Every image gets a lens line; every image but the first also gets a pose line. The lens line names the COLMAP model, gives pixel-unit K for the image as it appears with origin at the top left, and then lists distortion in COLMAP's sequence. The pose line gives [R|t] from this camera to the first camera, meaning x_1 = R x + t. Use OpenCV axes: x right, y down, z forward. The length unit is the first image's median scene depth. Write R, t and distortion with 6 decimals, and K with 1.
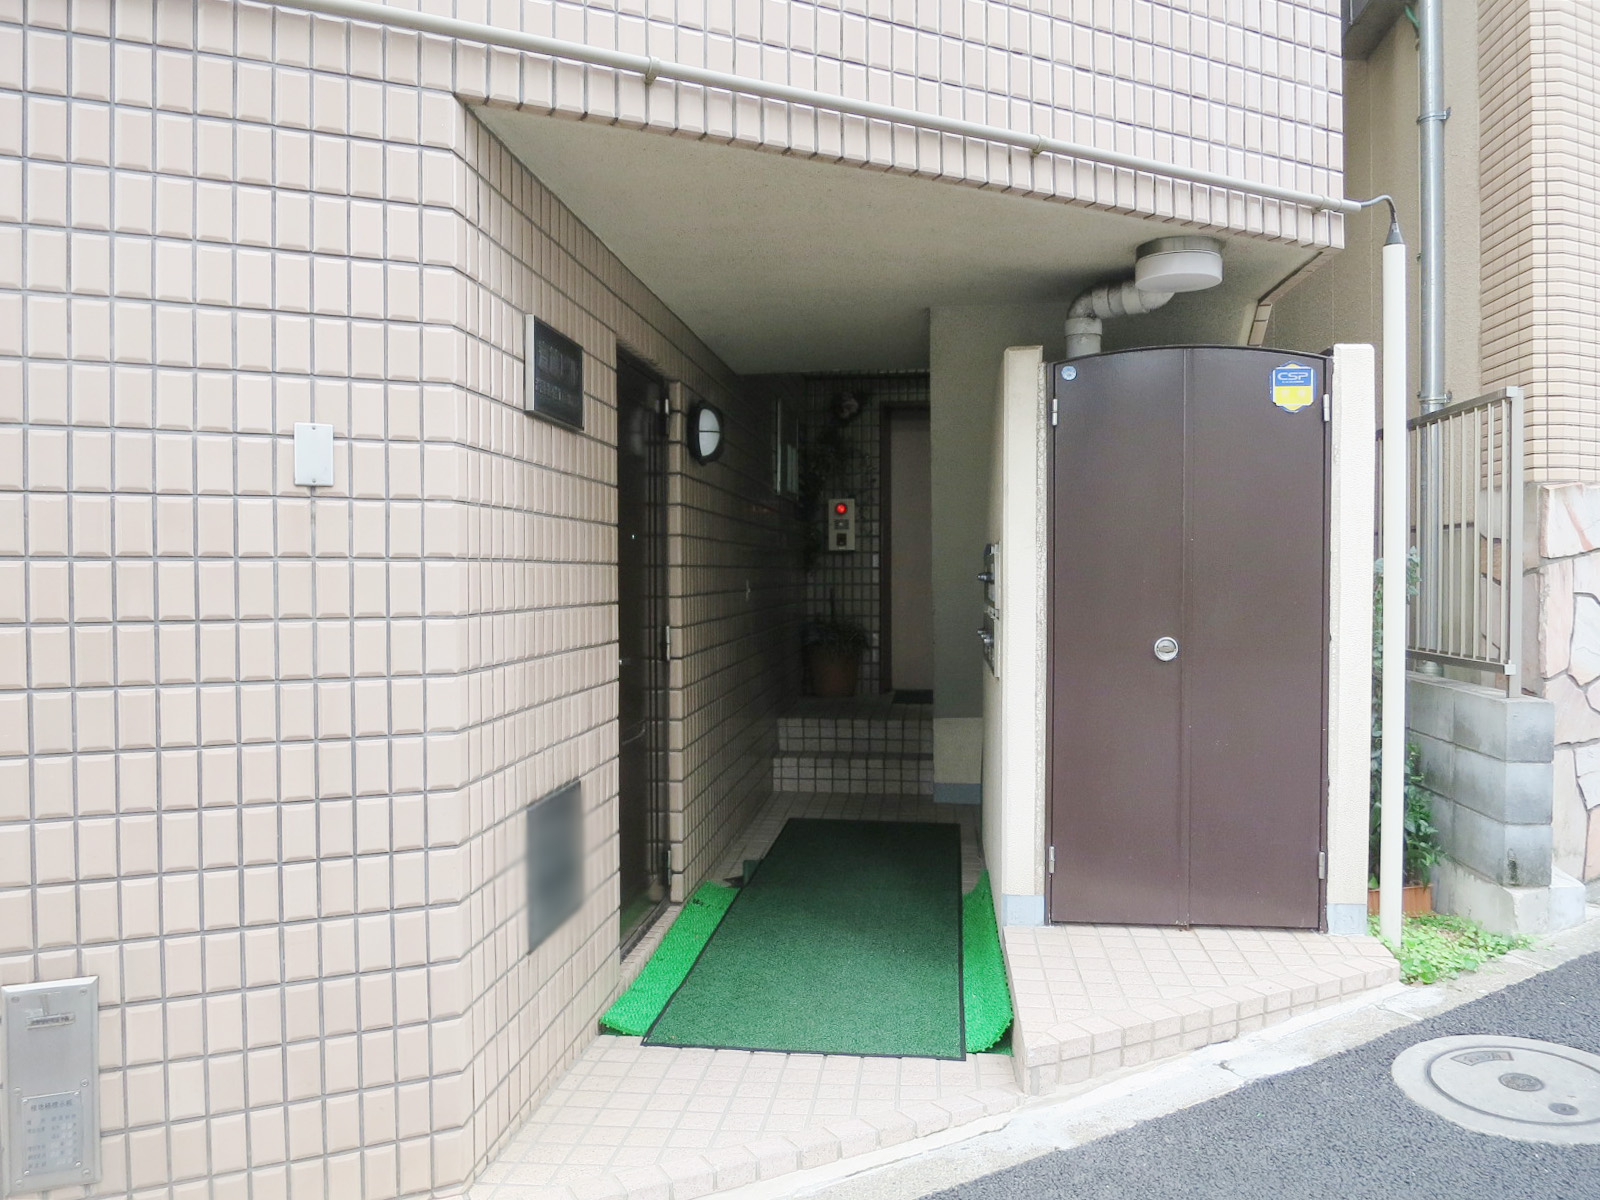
lens RADIAL K [[1212.8, 0, 799.8], [0, 1212.8, 599.4], [0, 0, 1]] dist [0.001934, 0.000062]
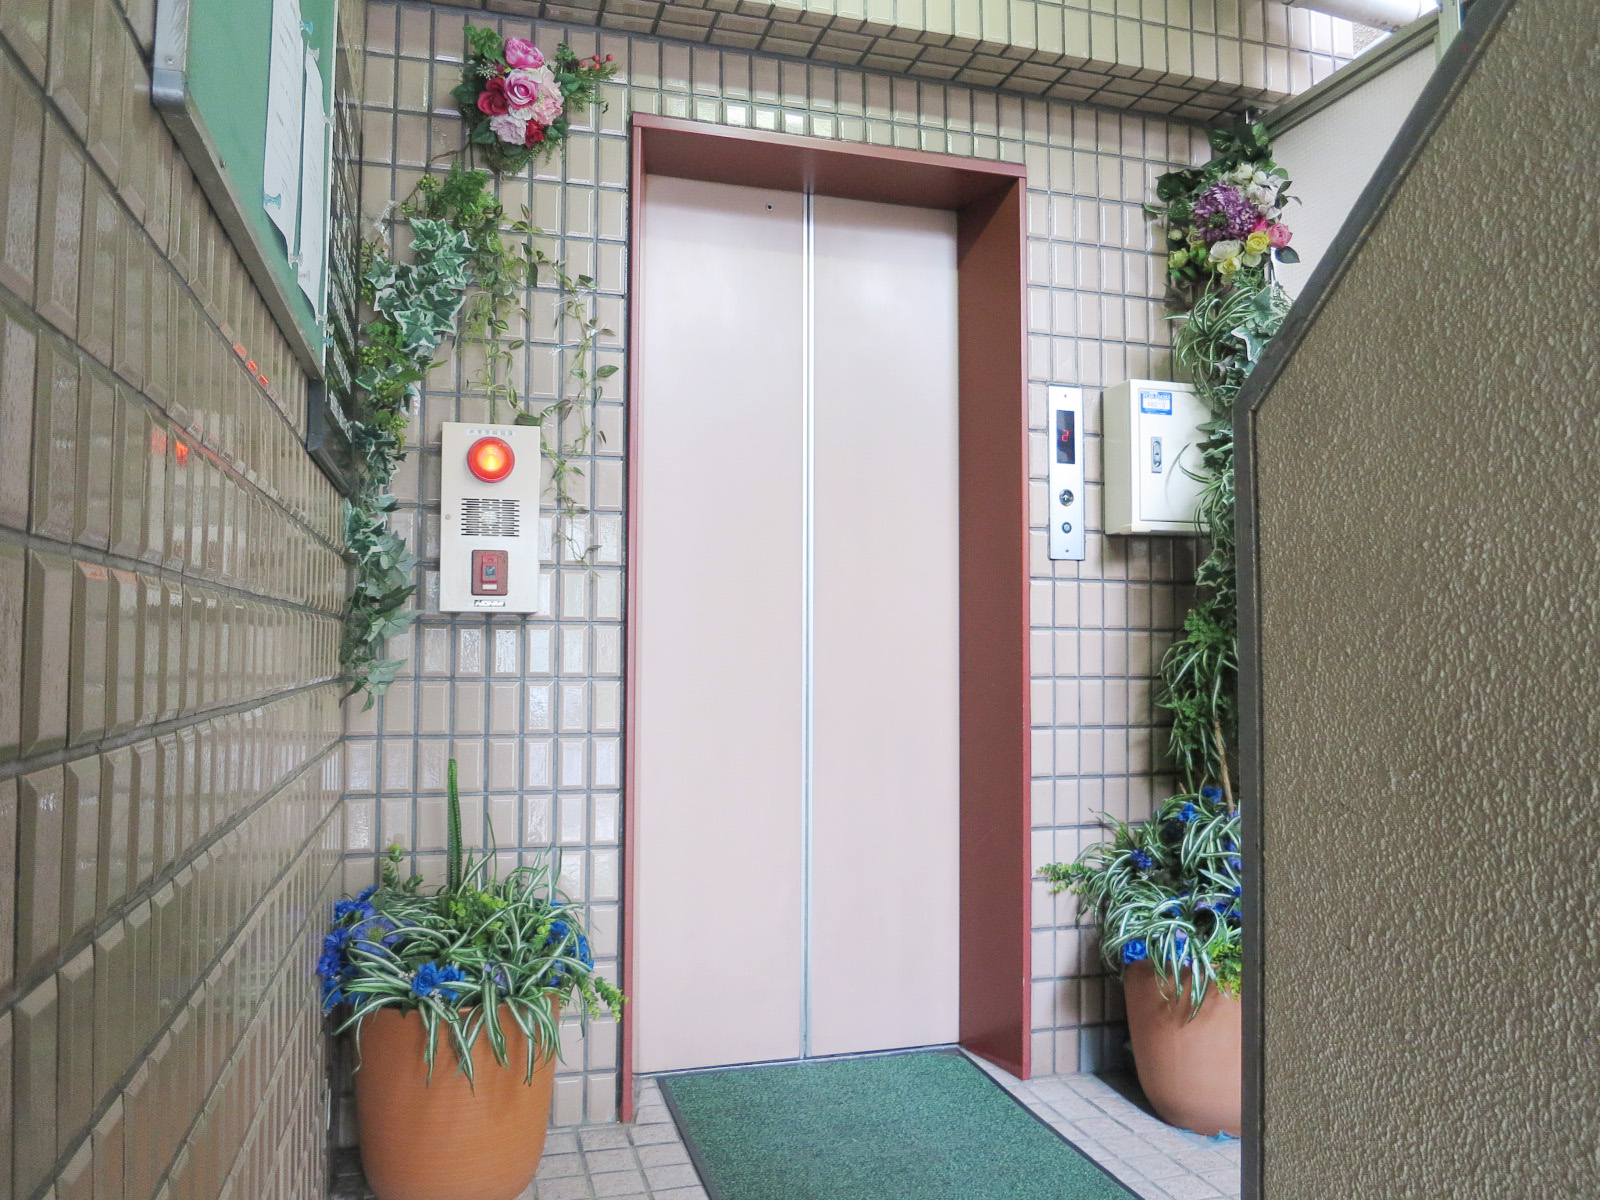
lens RADIAL K [[1212.8, 0, 802.6], [0, 1212.8, 599.8], [0, 0, 1]] dist [0.001934, 0.000062]
pose [[0.921542, 0.024356, 0.387515, -0.006178], [-0.000661, 0.998128, -0.061161, -0.026582], [-0.388279, 0.056106, 0.919833, 0.719037]]
